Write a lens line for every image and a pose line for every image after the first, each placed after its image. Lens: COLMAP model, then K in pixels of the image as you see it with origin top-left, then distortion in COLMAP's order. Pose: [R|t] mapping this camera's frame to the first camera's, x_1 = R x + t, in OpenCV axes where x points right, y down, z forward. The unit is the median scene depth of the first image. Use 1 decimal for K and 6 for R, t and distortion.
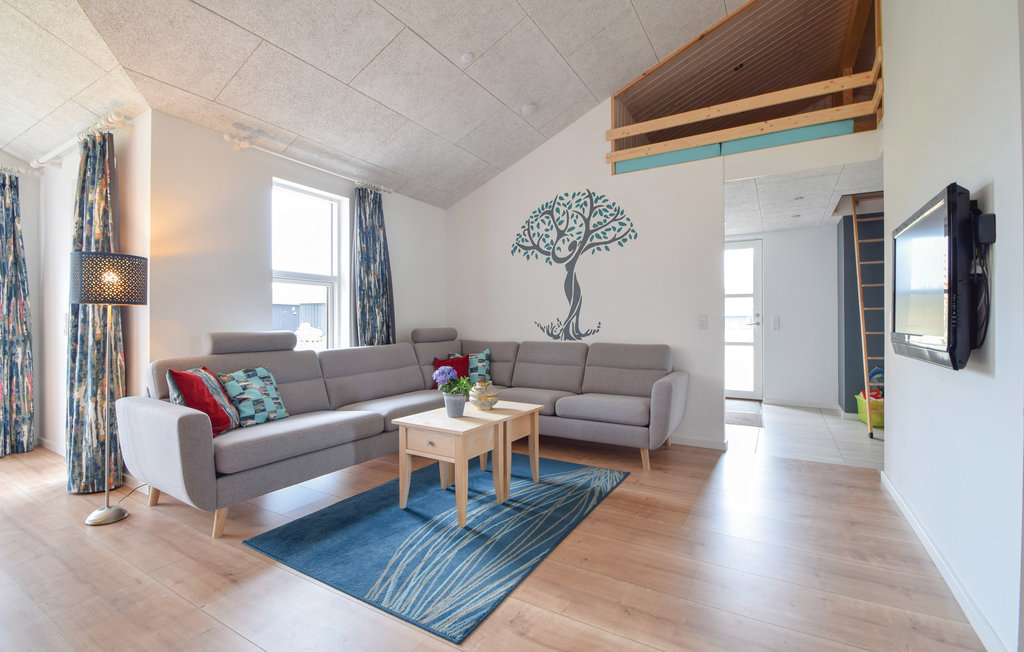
lens RADIAL K [[450.5, 0, 511.9], [0, 450.5, 322.8], [0, 0, 1]] dist [-0.004893, -0.005384]
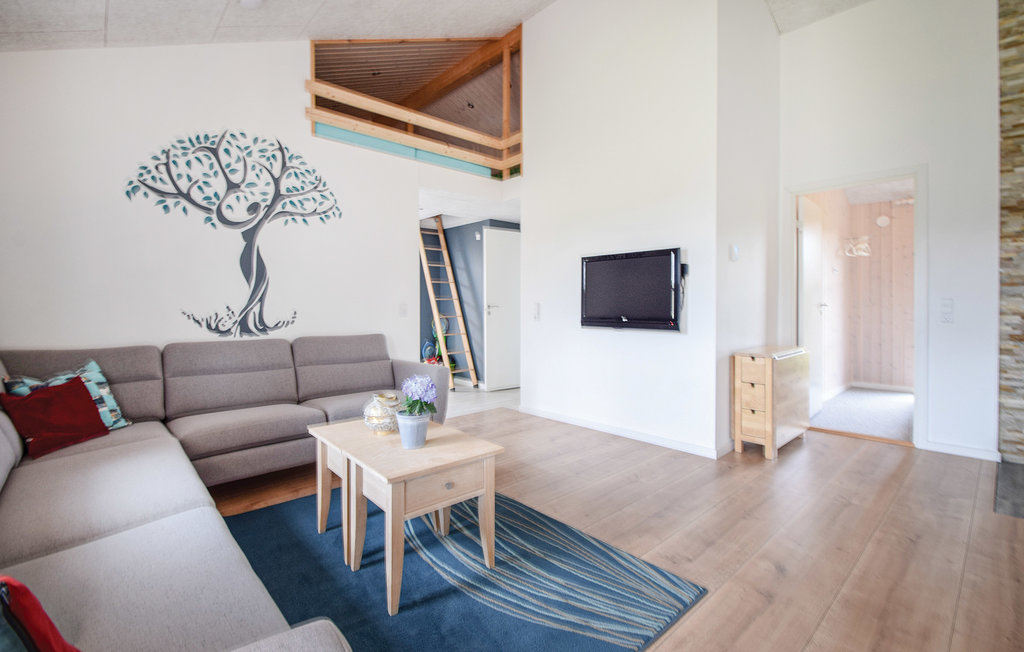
lens RADIAL K [[450.5, 0, 517.3], [0, 450.5, 312.4], [0, 0, 1]] dist [-0.004893, -0.005384]
pose [[0.287007, -0.013995, 0.957826, -0.472198], [0.001108, 0.999897, 0.014278, -0.010179], [-0.957928, -0.003037, 0.286993, 0.391841]]
